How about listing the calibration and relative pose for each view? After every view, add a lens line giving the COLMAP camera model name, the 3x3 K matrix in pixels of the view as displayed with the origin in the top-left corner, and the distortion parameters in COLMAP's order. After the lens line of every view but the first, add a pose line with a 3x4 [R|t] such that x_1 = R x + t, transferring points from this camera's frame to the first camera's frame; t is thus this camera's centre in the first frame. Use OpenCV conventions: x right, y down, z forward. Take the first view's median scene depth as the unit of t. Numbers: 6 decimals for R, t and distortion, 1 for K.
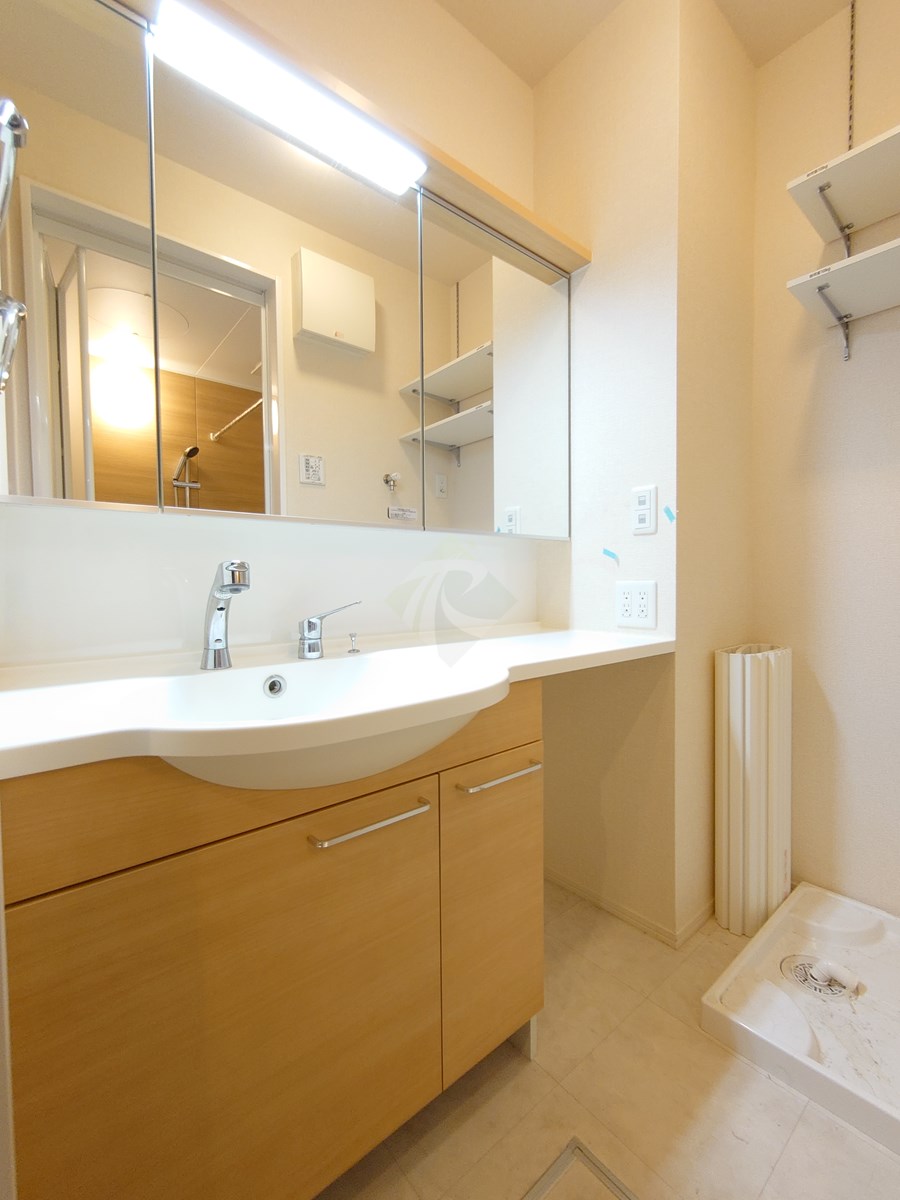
lens RADIAL K [[518.1, 0, 447.9], [0, 518.1, 601.1], [0, 0, 1]] dist [0.001534, -0.000309]
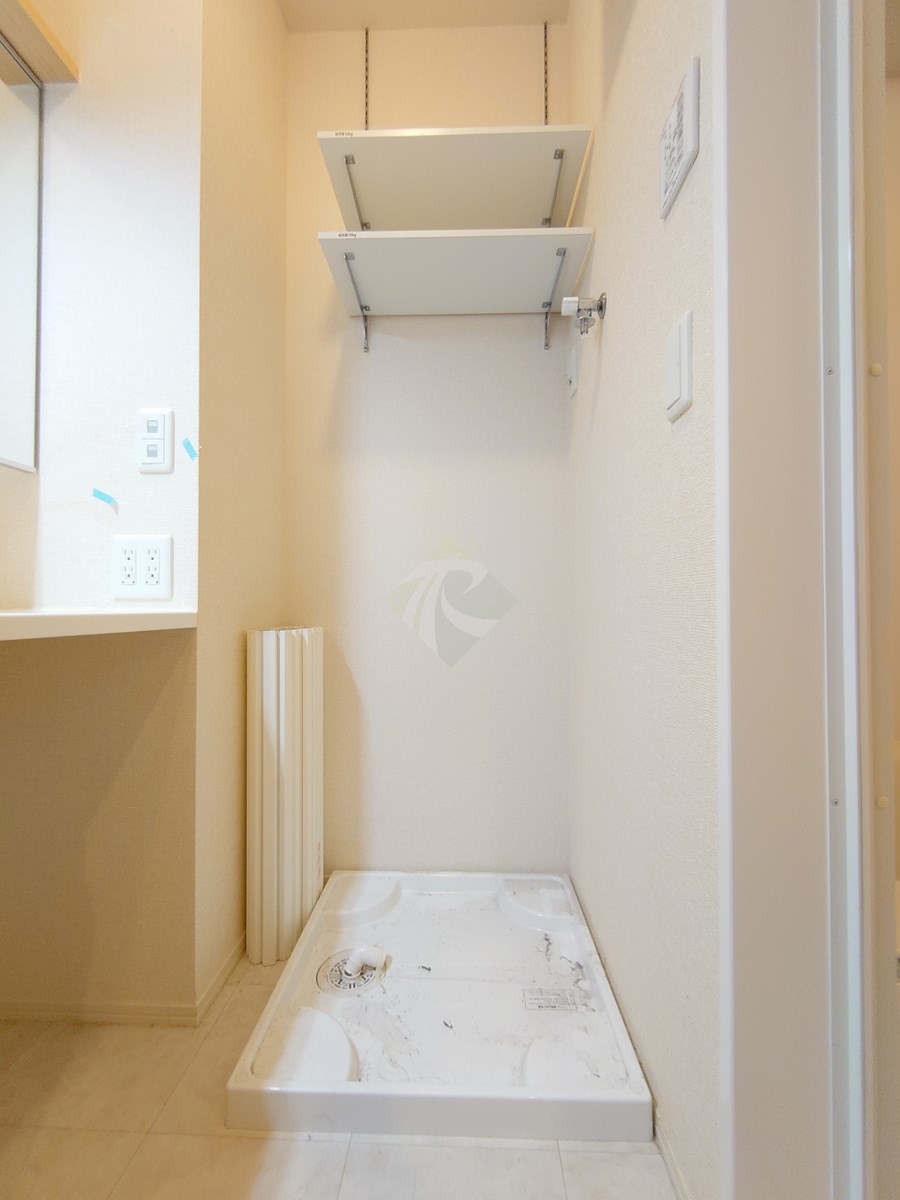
lens RADIAL K [[518.1, 0, 447.9], [0, 518.1, 601.1], [0, 0, 1]] dist [0.001534, -0.000309]
pose [[0.666642, 0.021278, 0.745074, 0.109277], [0.016793, 0.998910, -0.043553, 0.095362], [-0.745189, 0.041546, 0.665558, 0.201540]]
